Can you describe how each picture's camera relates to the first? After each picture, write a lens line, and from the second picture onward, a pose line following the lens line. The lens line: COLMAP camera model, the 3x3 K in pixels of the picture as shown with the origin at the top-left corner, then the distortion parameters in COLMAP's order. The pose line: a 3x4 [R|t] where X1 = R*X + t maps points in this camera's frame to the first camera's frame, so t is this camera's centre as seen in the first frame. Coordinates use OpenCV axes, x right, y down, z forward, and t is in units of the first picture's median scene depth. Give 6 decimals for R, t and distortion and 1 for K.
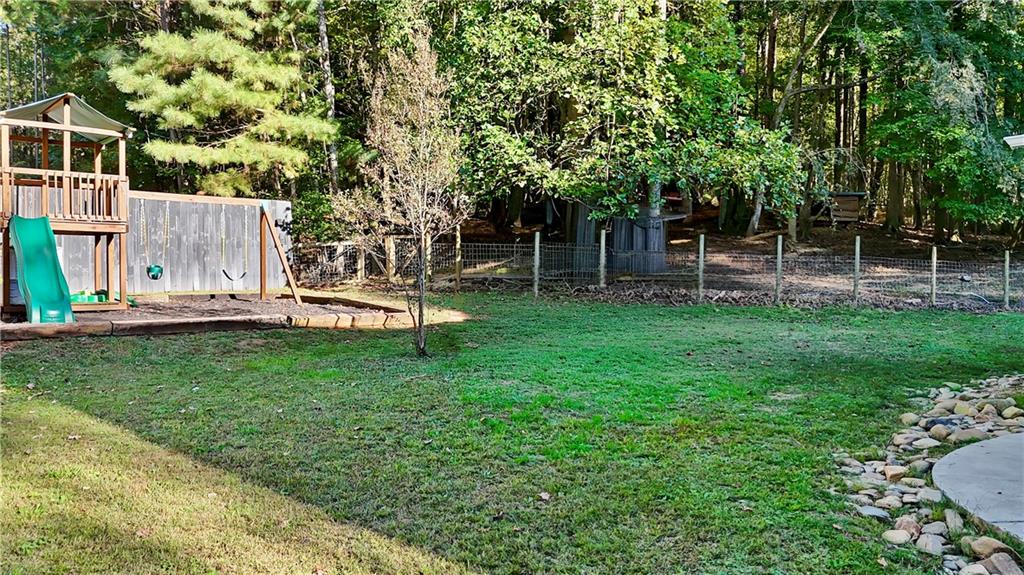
lens RADIAL K [[832.8, 0, 516.4], [0, 832.8, 281.3], [0, 0, 1]] dist [0.047878, -0.022141]
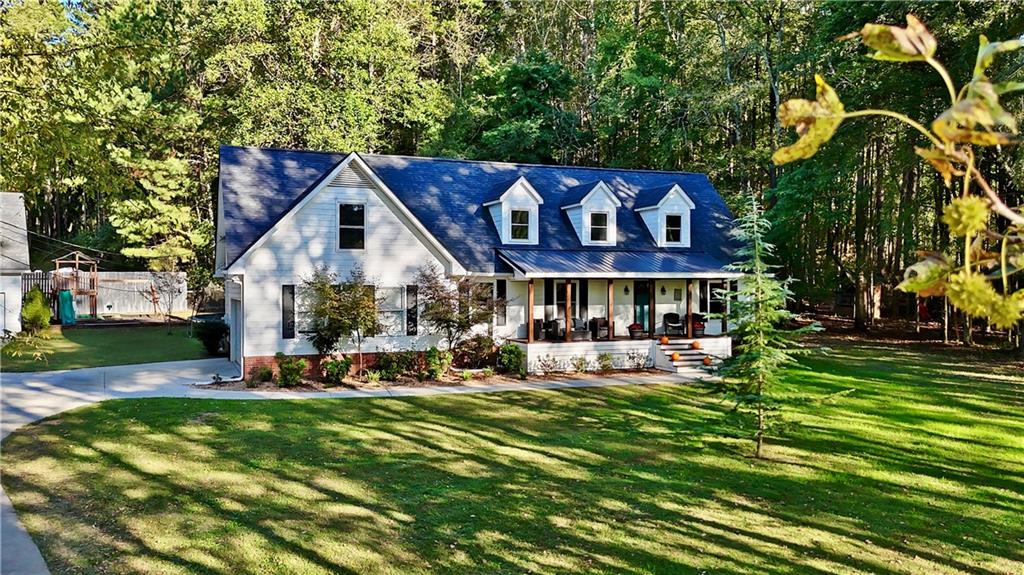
lens RADIAL K [[832.8, 0, 514.2], [0, 832.8, 284.3], [0, 0, 1]] dist [0.047878, -0.022141]
pose [[0.995688, -0.008134, -0.092411, 0.847048], [0.007572, 0.999951, -0.006427, -0.041267], [0.092458, 0.005700, 0.995700, -1.210778]]
